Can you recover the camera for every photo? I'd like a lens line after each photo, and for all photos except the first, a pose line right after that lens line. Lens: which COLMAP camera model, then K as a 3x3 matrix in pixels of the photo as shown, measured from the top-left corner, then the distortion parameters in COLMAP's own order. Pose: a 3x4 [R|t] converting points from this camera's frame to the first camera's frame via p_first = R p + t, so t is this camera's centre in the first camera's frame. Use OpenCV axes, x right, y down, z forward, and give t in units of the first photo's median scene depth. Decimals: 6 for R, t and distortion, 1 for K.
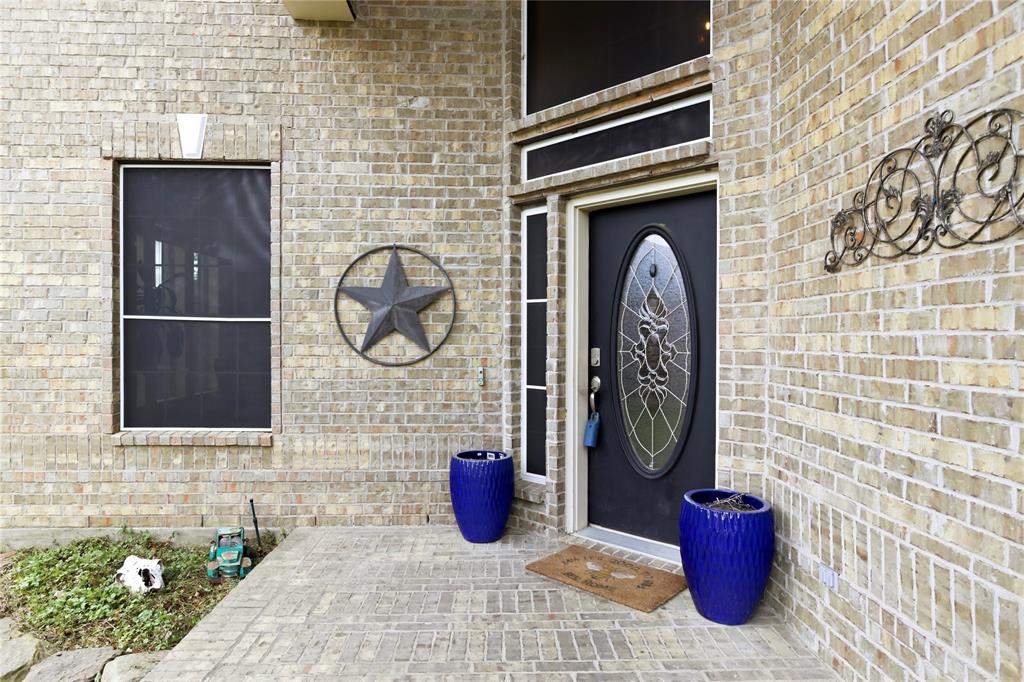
lens RADIAL K [[551.5, 0, 507.7], [0, 551.5, 339.5], [0, 0, 1]] dist [-0.004108, -0.000189]
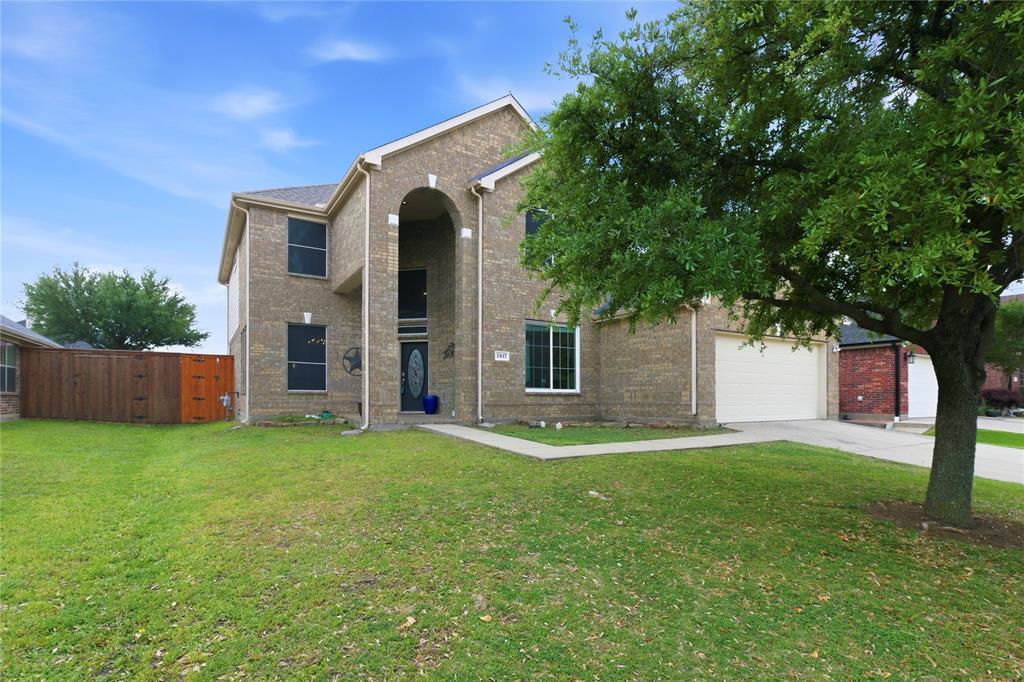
lens RADIAL K [[488.1, 0, 484.9], [0, 488.1, 396.8], [0, 0, 1]] dist [0.000073, 0.000646]
pose [[0.871684, 0.000650, 0.490068, -1.201838], [0.001814, 0.999988, -0.004552, 0.231405], [-0.490066, 0.004856, 0.871672, -2.794985]]
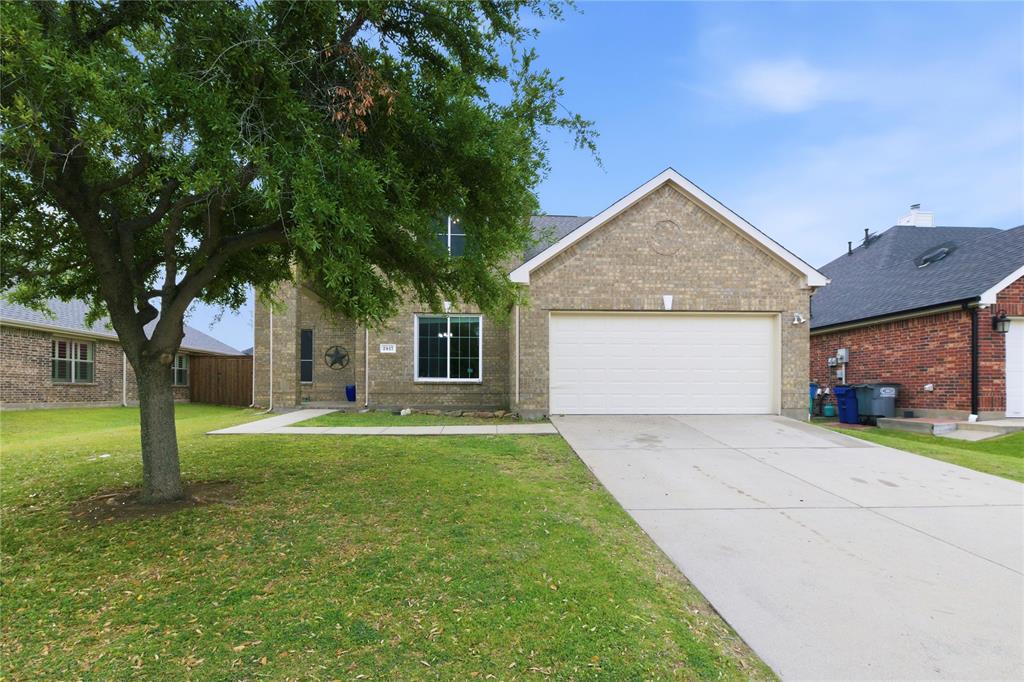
lens RADIAL K [[488.1, 0, 510.7], [0, 488.1, 390.0], [0, 0, 1]] dist [0.000073, 0.000646]
pose [[0.999628, 0.001218, 0.027243, 1.297111], [-0.000981, 0.999962, -0.008711, 0.278222], [-0.027252, 0.008681, 0.999591, -3.596169]]
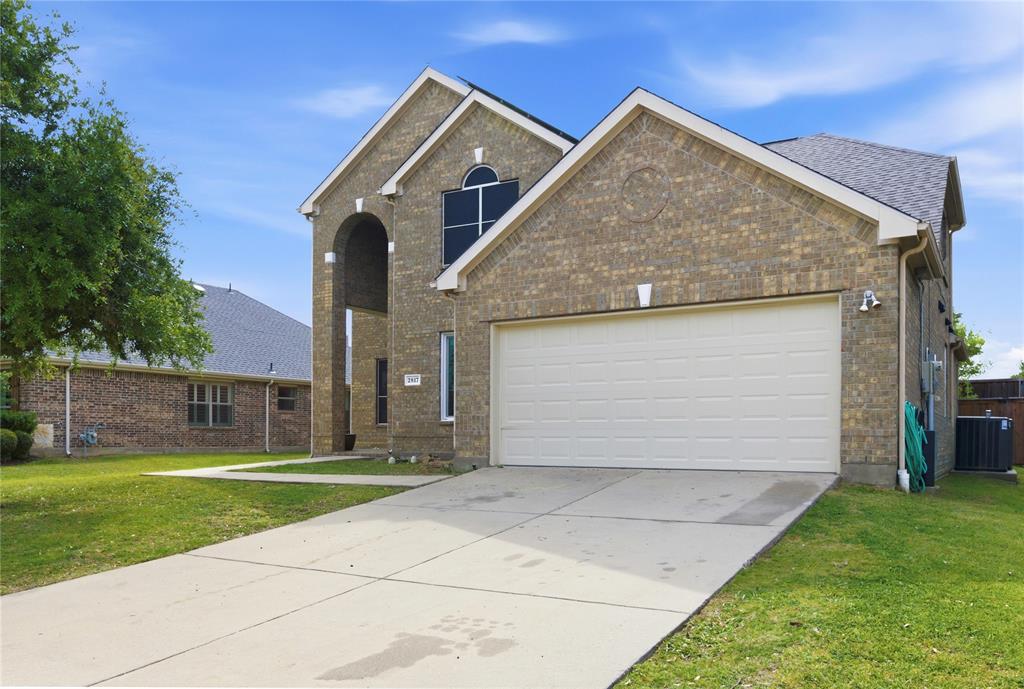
lens RADIAL K [[797.7, 0, 520.2], [0, 797.7, 434.4], [0, 0, 1]] dist [0.010104, -0.002267]
pose [[0.851141, -0.000591, -0.524936, 3.425689], [-0.005092, 0.999943, -0.009382, 0.296329], [0.524912, 0.010658, 0.851090, -3.578344]]
